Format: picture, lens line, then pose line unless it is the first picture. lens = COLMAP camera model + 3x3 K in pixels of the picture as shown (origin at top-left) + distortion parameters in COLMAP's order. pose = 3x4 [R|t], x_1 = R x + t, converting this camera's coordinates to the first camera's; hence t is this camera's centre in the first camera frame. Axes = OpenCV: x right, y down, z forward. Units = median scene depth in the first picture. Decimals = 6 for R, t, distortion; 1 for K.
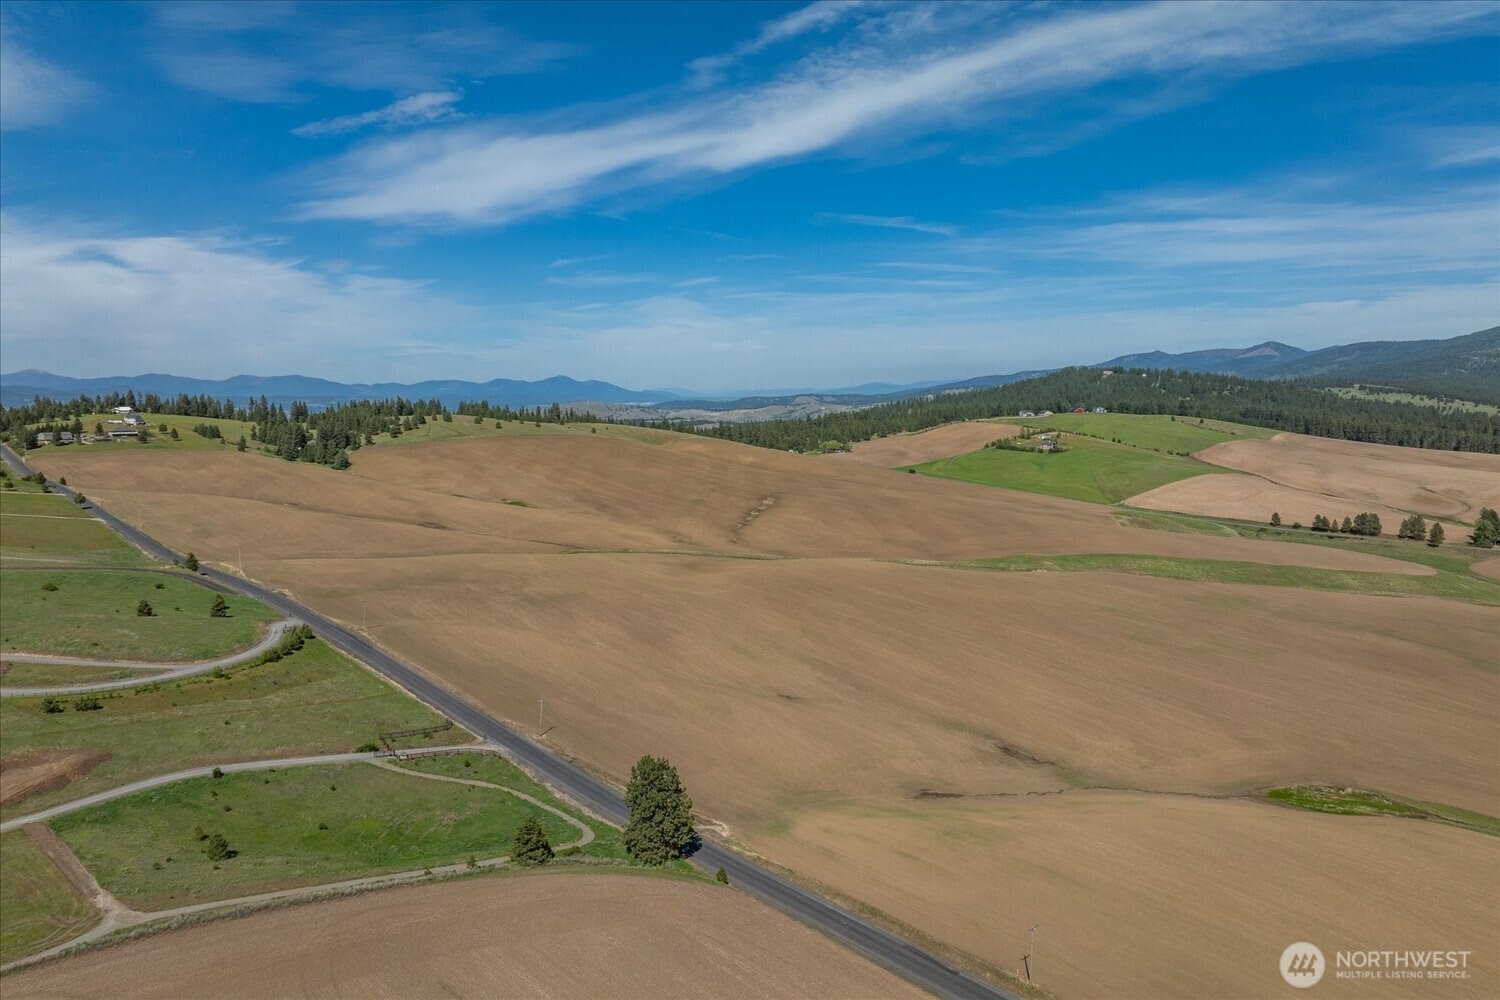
lens RADIAL K [[1052.5, 0, 753.4], [0, 1052.5, 480.5], [0, 0, 1]] dist [-0.038069, -0.001091]
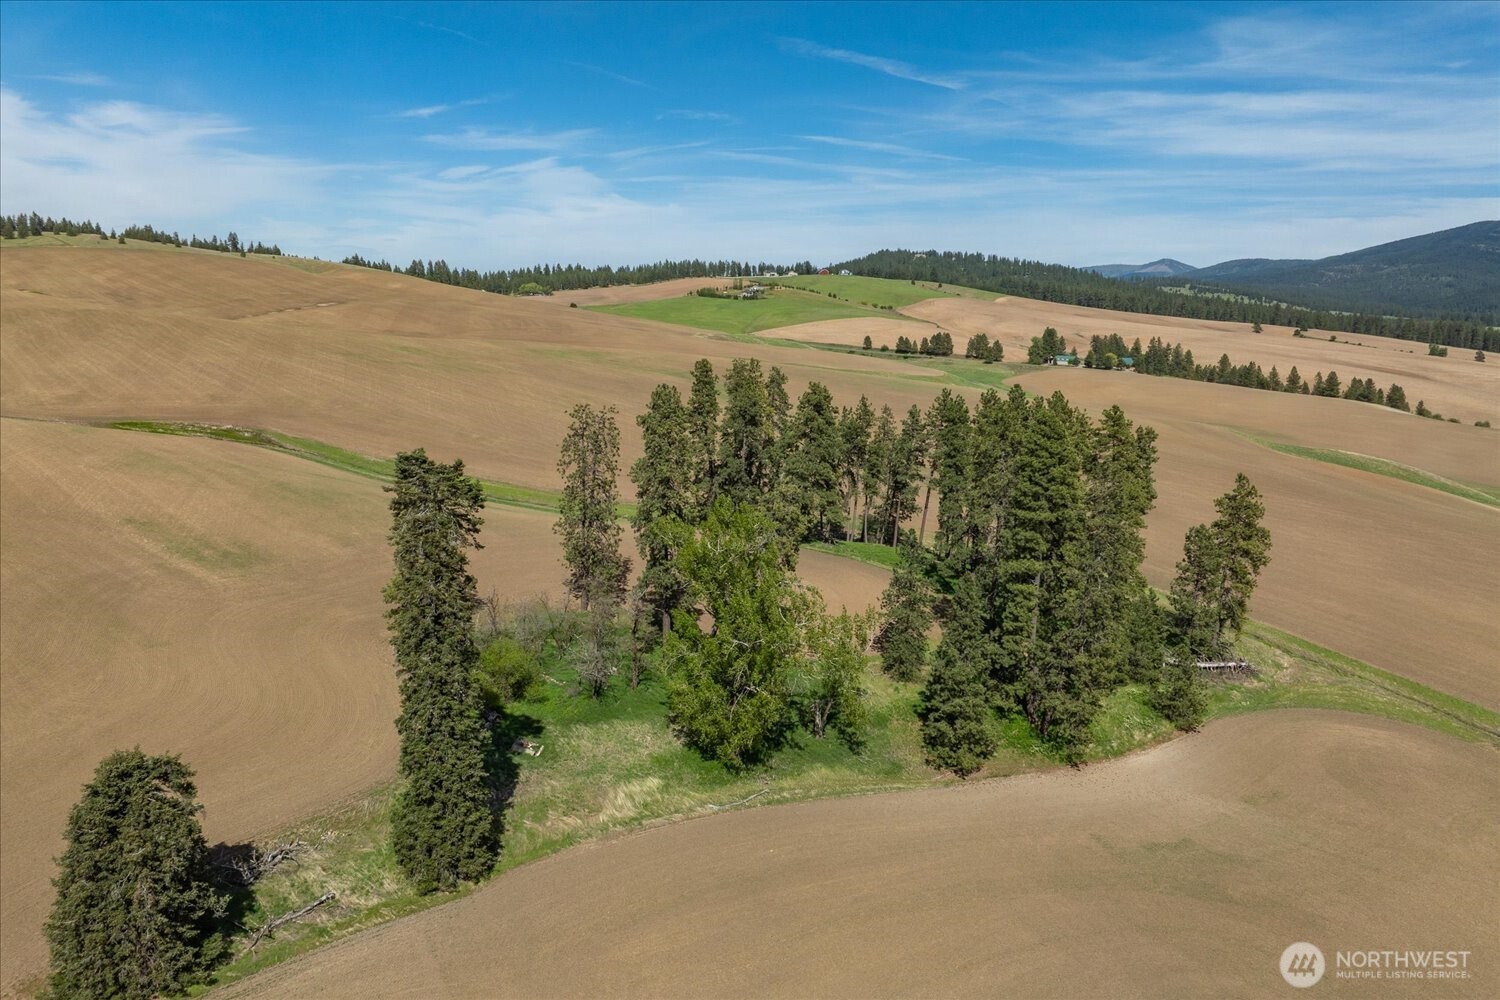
lens RADIAL K [[1056.0, 0, 751.7], [0, 1056.0, 495.8], [0, 0, 1]] dist [-0.048676, 0.016478]
pose [[0.996698, 0.020977, 0.078443, 0.332858], [-0.028794, 0.994581, 0.099895, 0.087981], [-0.075922, -0.101824, 0.991901, 0.017839]]
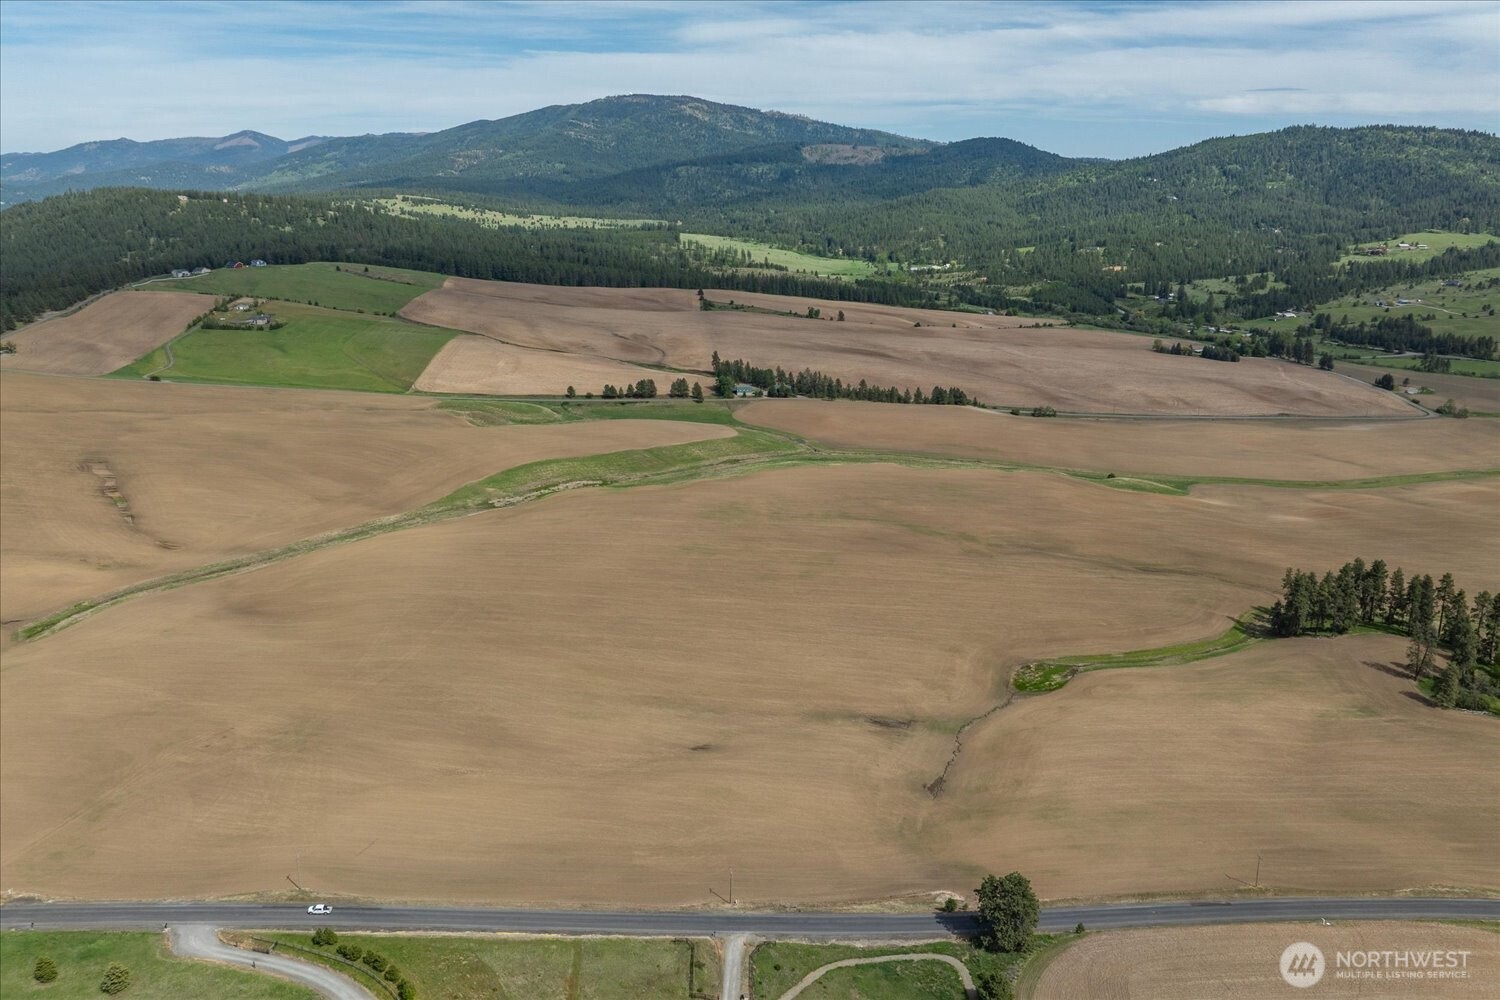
lens RADIAL K [[1056.0, 0, 751.7], [0, 1056.0, 495.8], [0, 0, 1]] dist [-0.048676, 0.016478]
pose [[0.617141, -0.225900, 0.753728, -0.281496], [0.061261, 0.968789, 0.240197, -0.122034], [-0.784464, -0.102061, 0.611719, 0.135711]]
